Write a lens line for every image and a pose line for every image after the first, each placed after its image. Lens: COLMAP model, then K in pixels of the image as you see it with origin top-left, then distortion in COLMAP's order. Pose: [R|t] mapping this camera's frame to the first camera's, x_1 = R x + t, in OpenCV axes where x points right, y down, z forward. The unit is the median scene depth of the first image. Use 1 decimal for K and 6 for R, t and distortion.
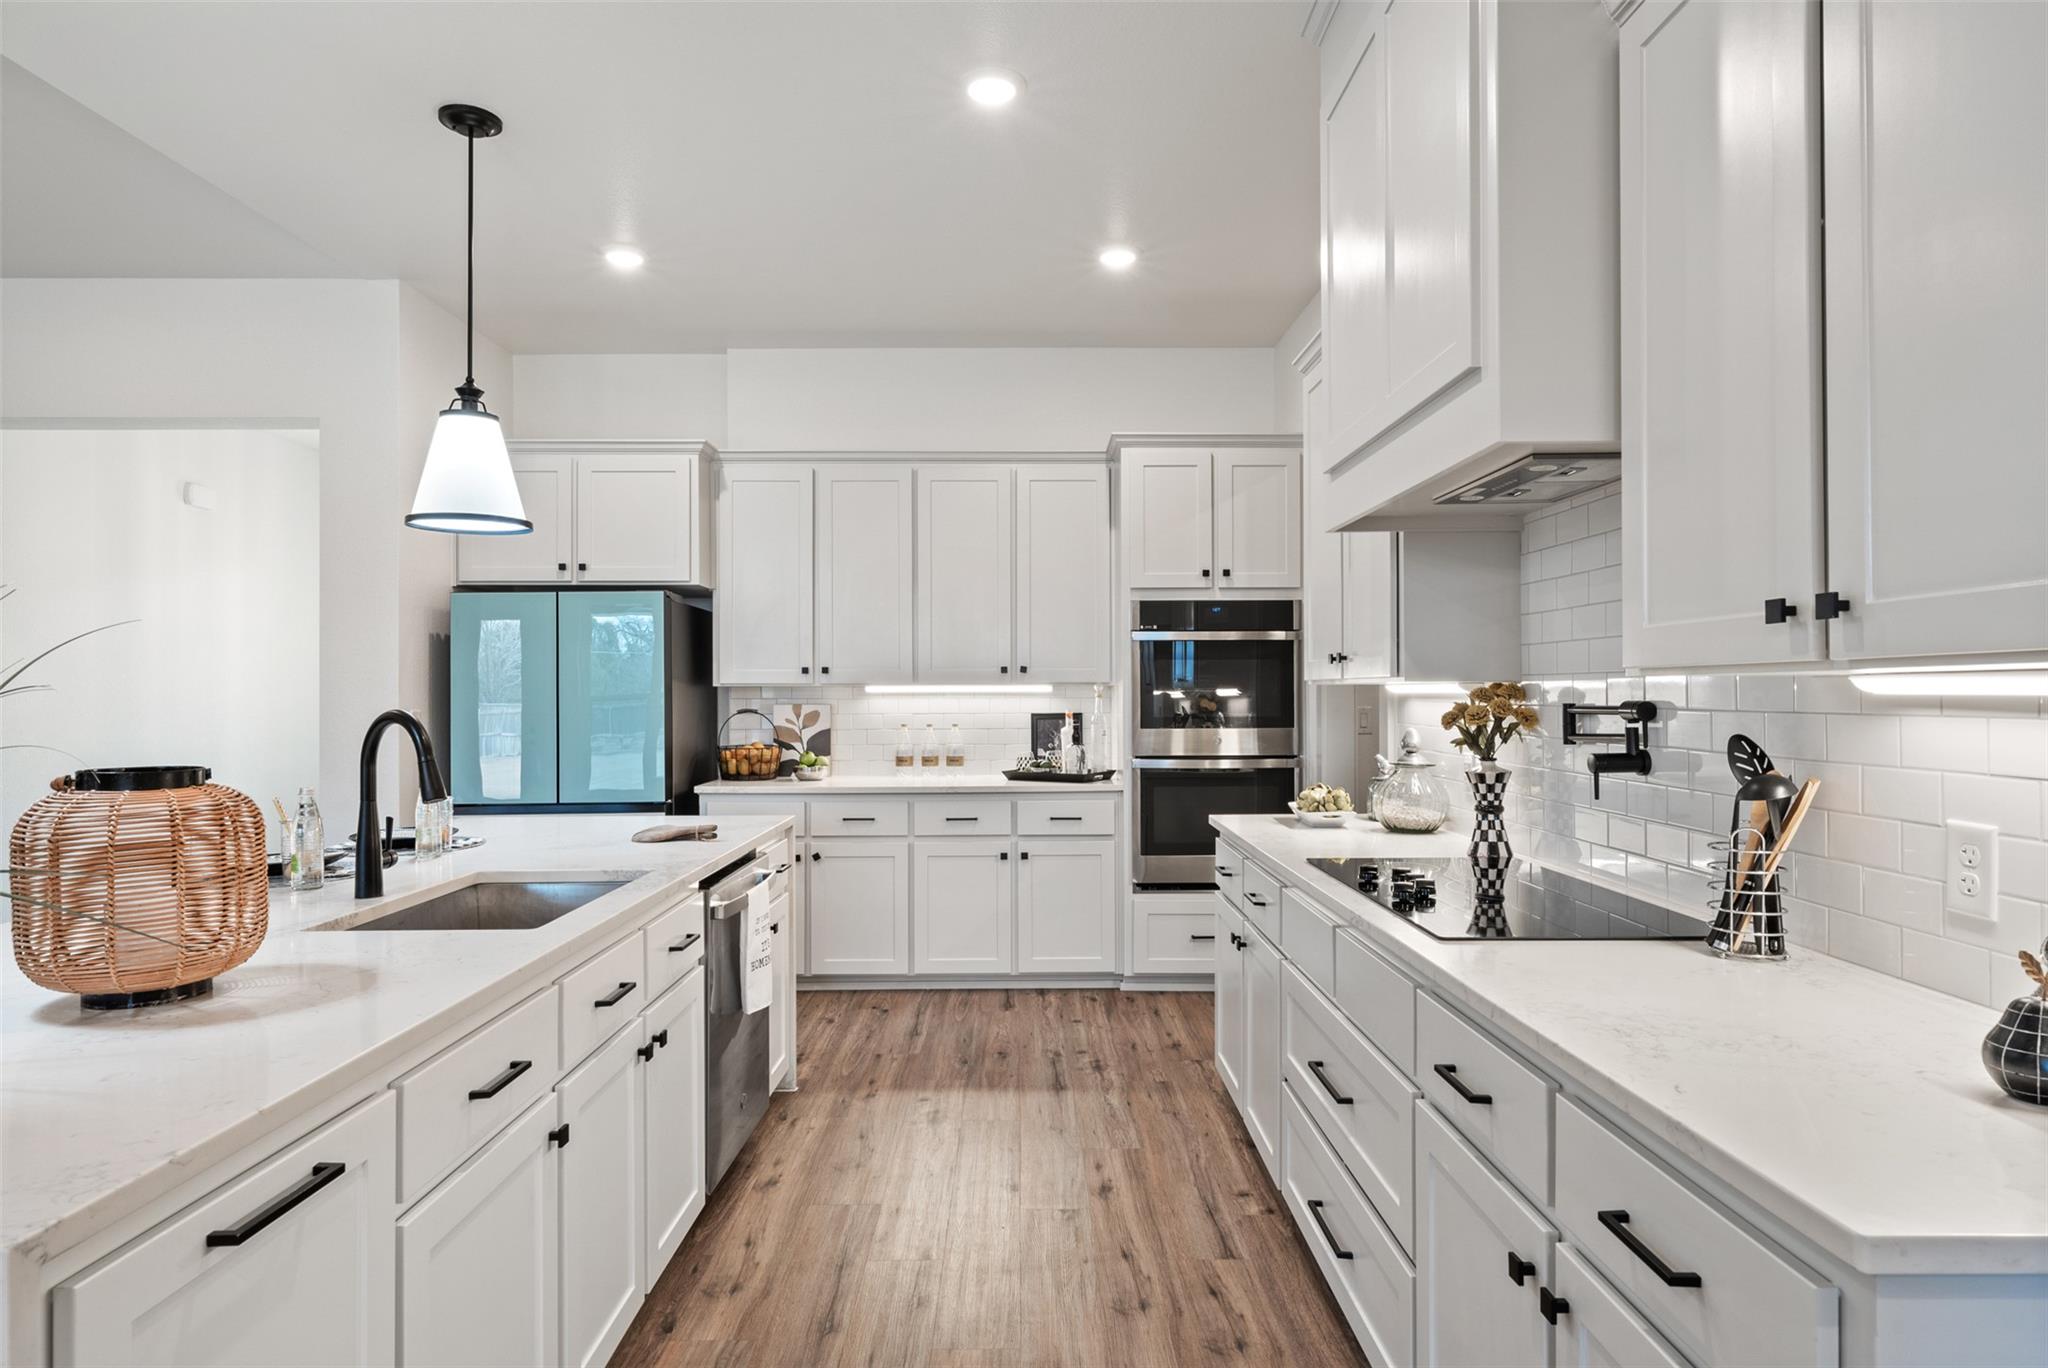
lens RADIAL K [[1138.2, 0, 1010.0], [0, 1138.2, 686.9], [0, 0, 1]] dist [0.001014, 0.000291]
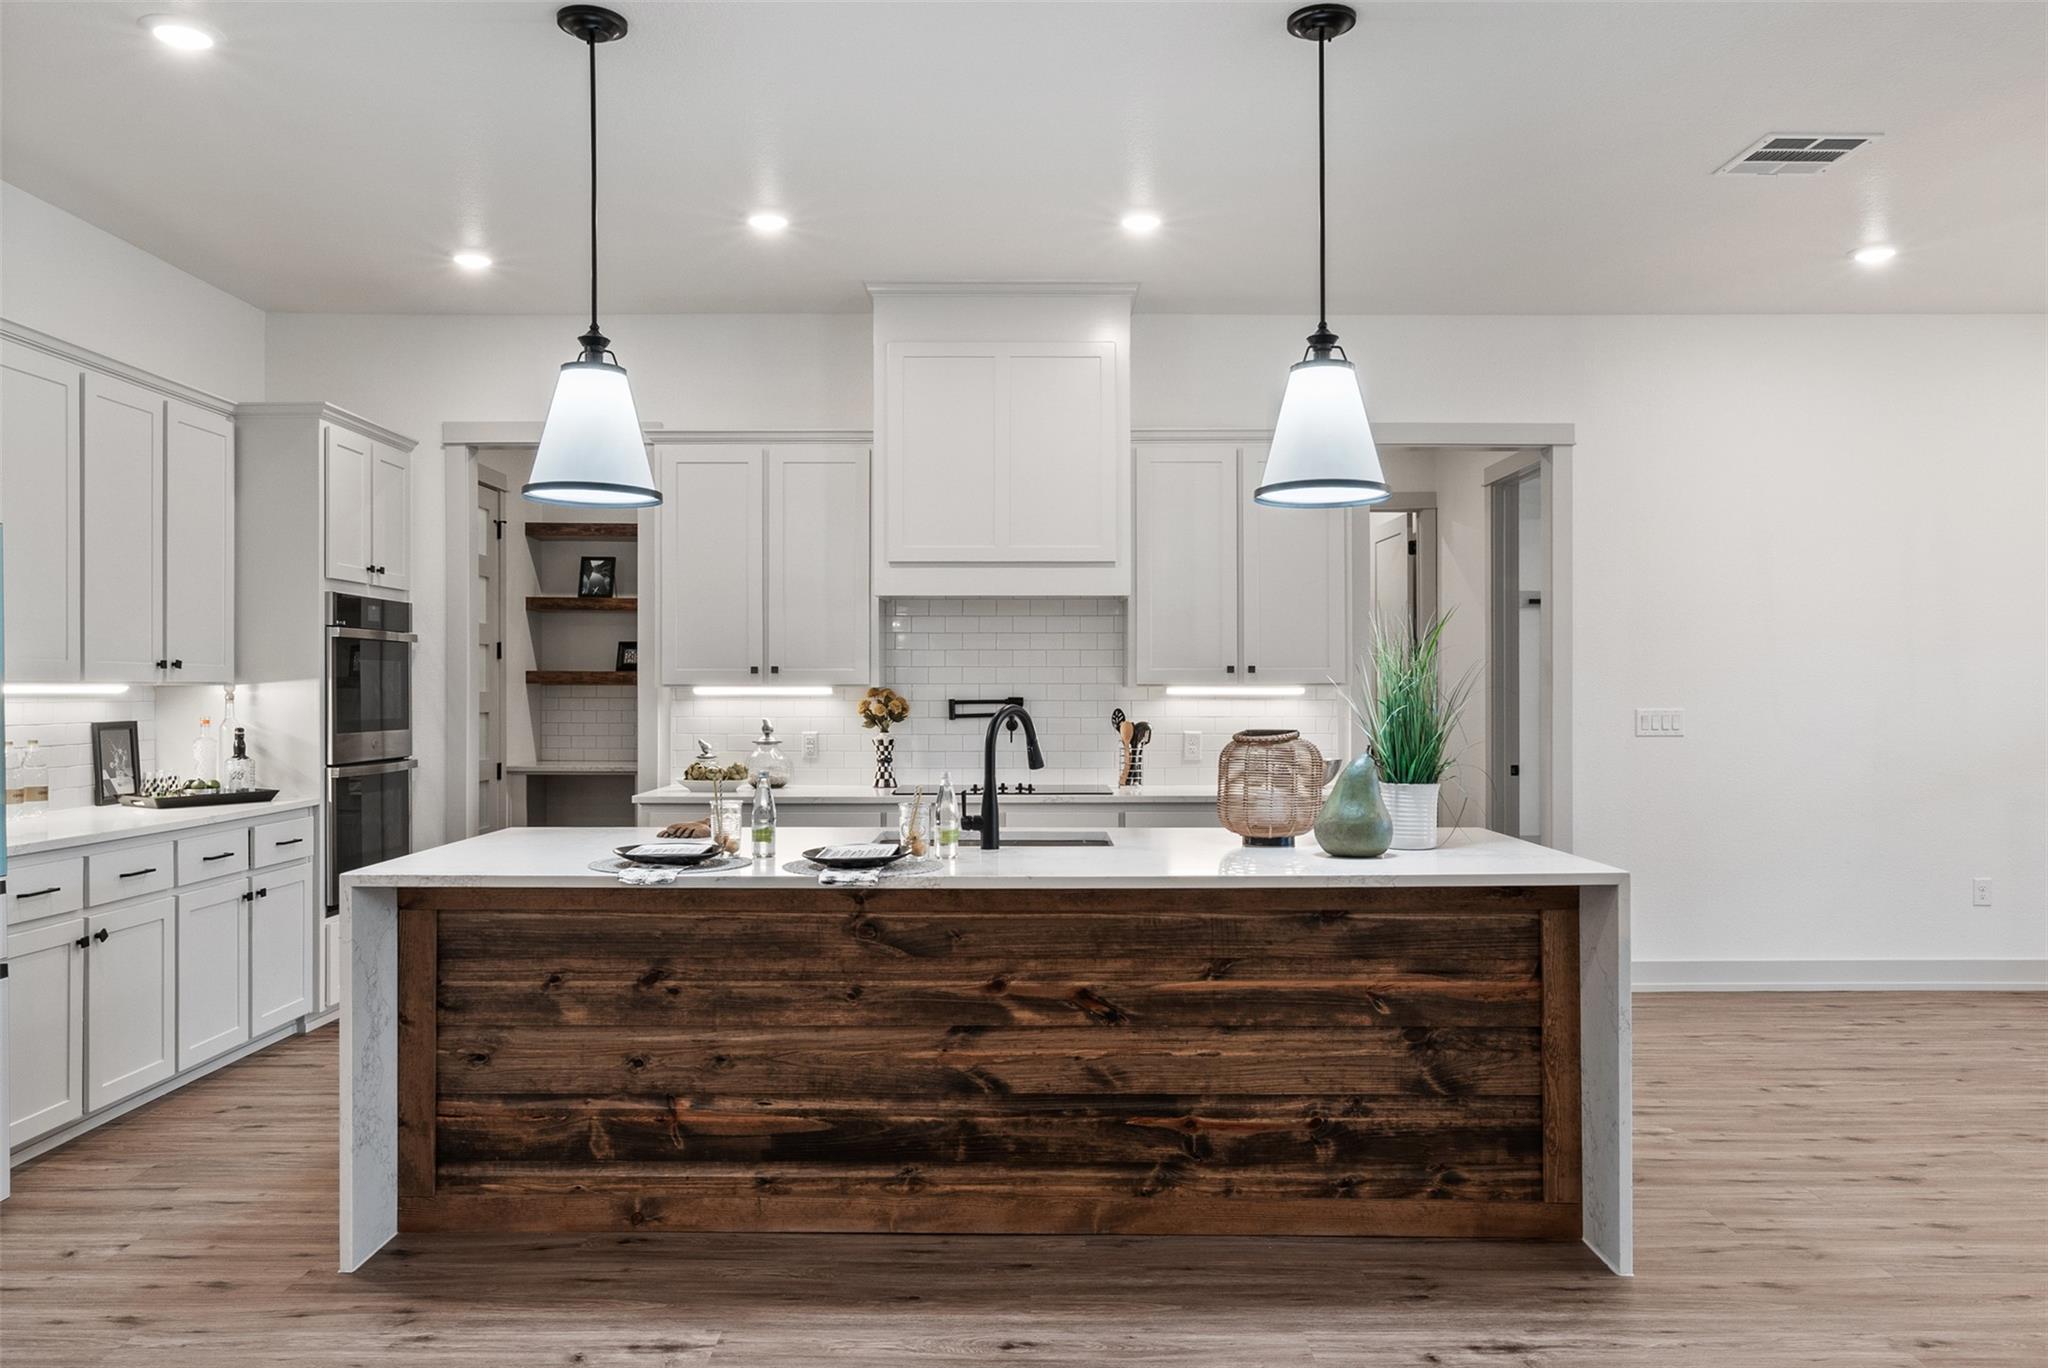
lens RADIAL K [[1459.1, 0, 1069.9], [0, 1459.1, 683.7], [0, 0, 1]] dist [0.002206, 0.000876]
pose [[-0.015955, 0.007598, 0.999844, -1.052582], [-0.003489, 0.999965, -0.007655, 0.003502], [-0.999867, -0.003610, -0.015927, 0.434699]]
